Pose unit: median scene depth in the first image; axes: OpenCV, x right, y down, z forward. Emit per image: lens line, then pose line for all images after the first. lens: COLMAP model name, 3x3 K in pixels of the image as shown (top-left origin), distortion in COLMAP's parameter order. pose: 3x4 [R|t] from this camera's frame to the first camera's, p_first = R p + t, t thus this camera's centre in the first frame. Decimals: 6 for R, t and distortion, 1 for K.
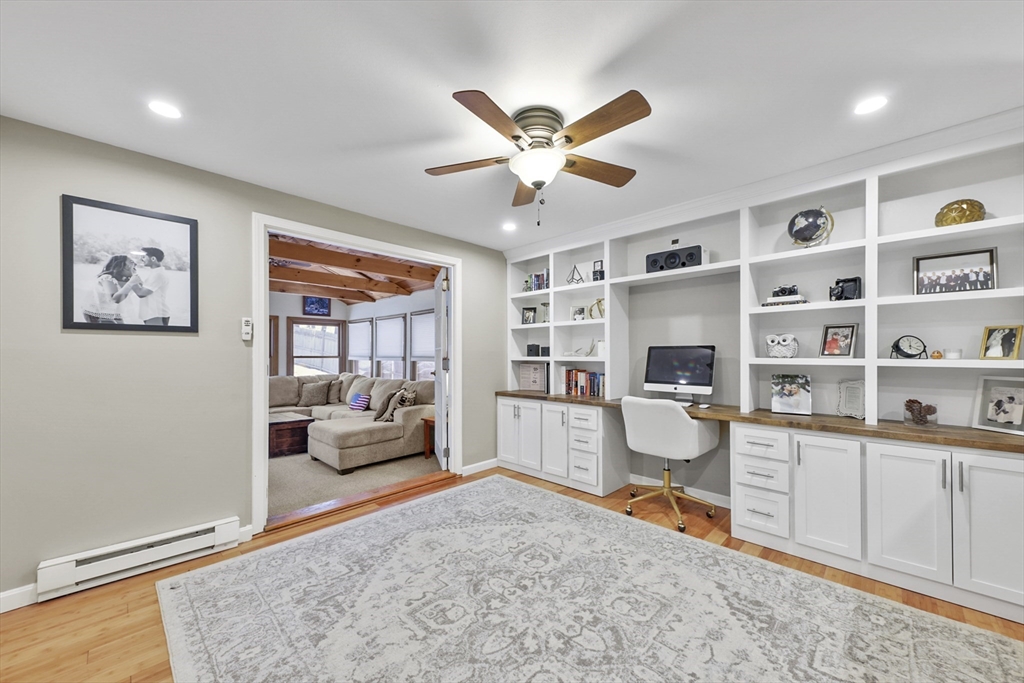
lens RADIAL K [[376.4, 0, 510.3], [0, 376.4, 353.4], [0, 0, 1]] dist [0.000263, 0.000034]
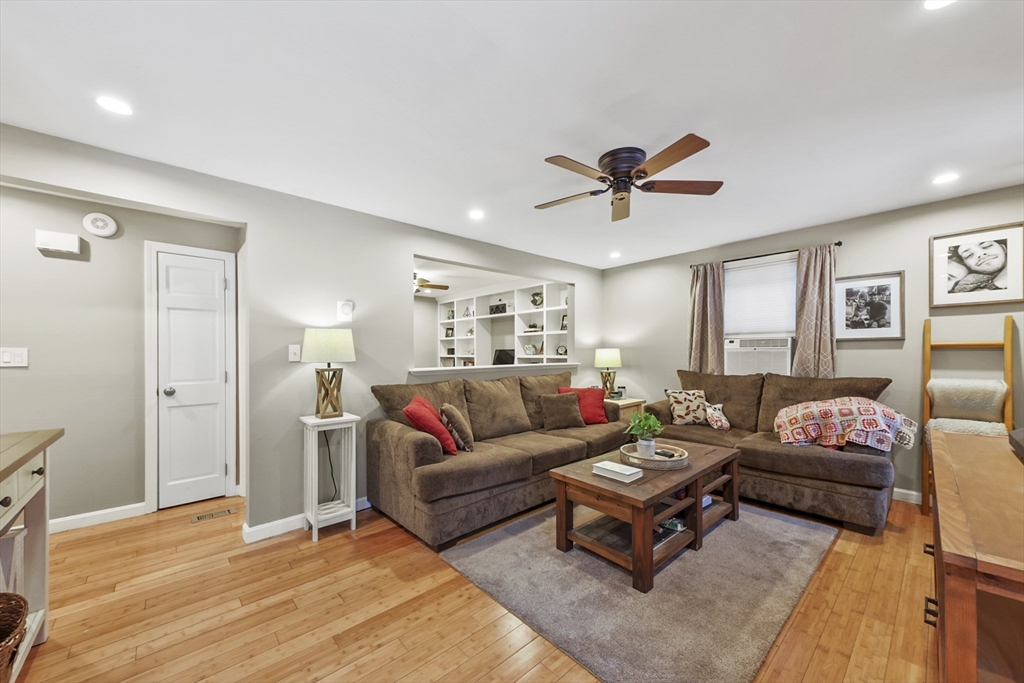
lens RADIAL K [[382.4, 0, 510.0], [0, 382.4, 351.9], [0, 0, 1]] dist [0.000134, 0.000010]
pose [[0.997670, -0.002653, -0.068176, 0.619317], [0.002667, 0.999996, 0.000104, -0.006895], [0.068175, -0.000286, 0.997673, -1.105284]]
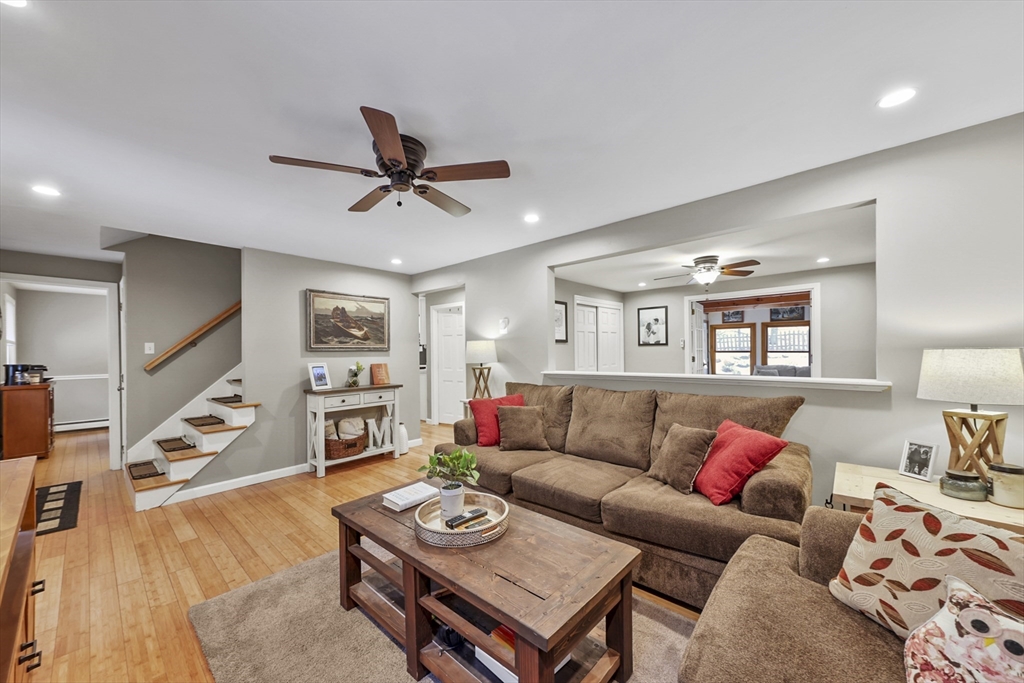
lens RADIAL K [[376.4, 0, 510.3], [0, 376.4, 353.4], [0, 0, 1]] dist [0.000263, 0.000034]
pose [[0.032891, 0.009358, -0.999415, 1.433912], [0.014010, 0.999854, 0.009823, -0.028800], [0.999361, -0.014325, 0.032755, -0.201838]]
